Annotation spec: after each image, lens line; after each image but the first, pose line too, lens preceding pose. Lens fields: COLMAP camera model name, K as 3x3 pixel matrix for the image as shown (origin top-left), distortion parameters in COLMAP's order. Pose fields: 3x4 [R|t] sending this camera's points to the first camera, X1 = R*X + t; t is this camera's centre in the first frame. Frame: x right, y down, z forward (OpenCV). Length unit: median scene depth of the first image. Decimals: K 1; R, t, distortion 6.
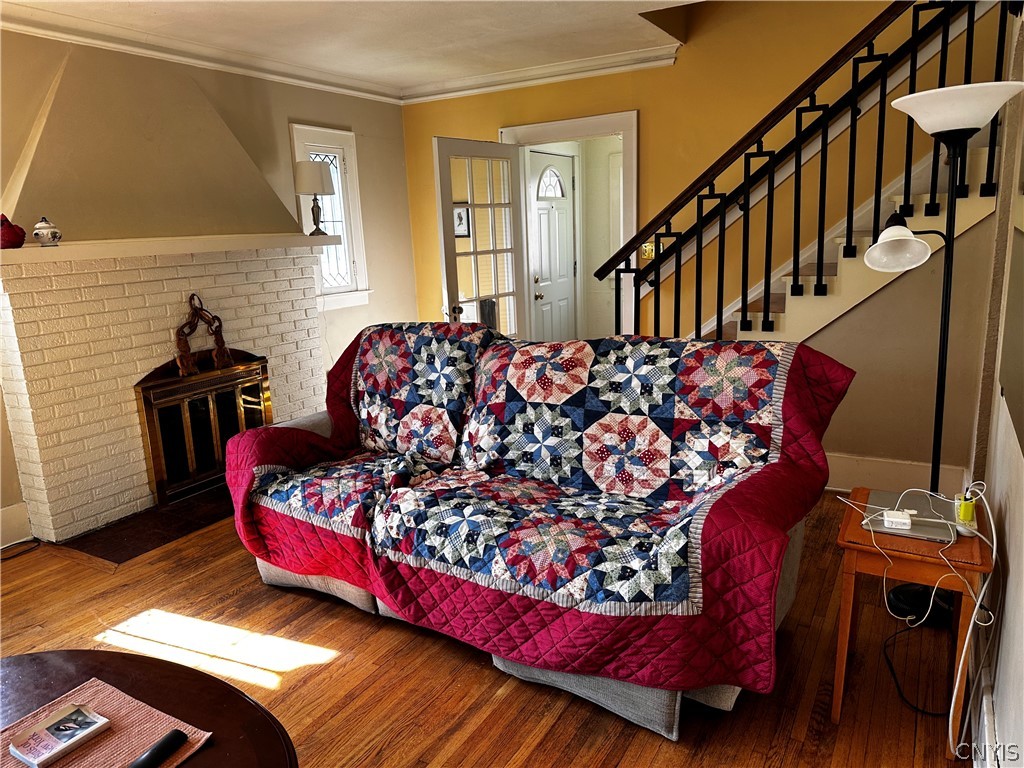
lens RADIAL K [[725.3, 0, 544.6], [0, 725.3, 375.9], [0, 0, 1]] dist [0.050730, -0.062090]
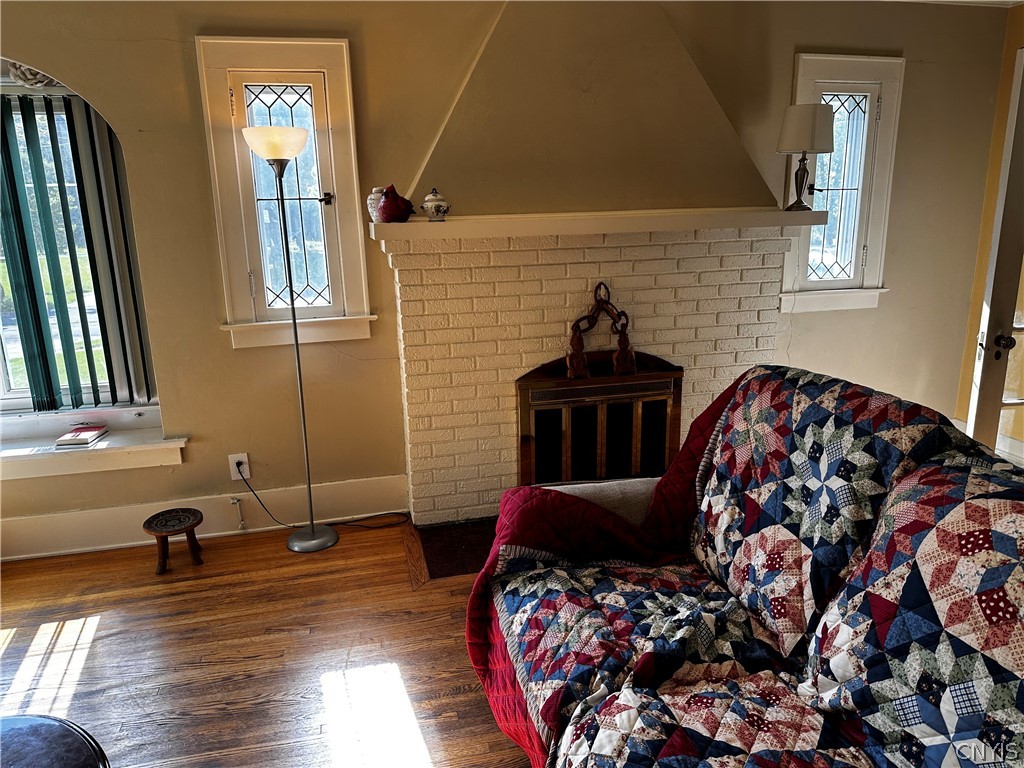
lens RADIAL K [[725.3, 0, 507.6], [0, 725.3, 378.8], [0, 0, 1]] dist [0.050730, -0.062090]
pose [[0.660261, 0.199623, -0.724020, 0.079356], [-0.157890, 0.979379, 0.126044, -0.109340], [0.734252, 0.031094, 0.678165, 0.439479]]
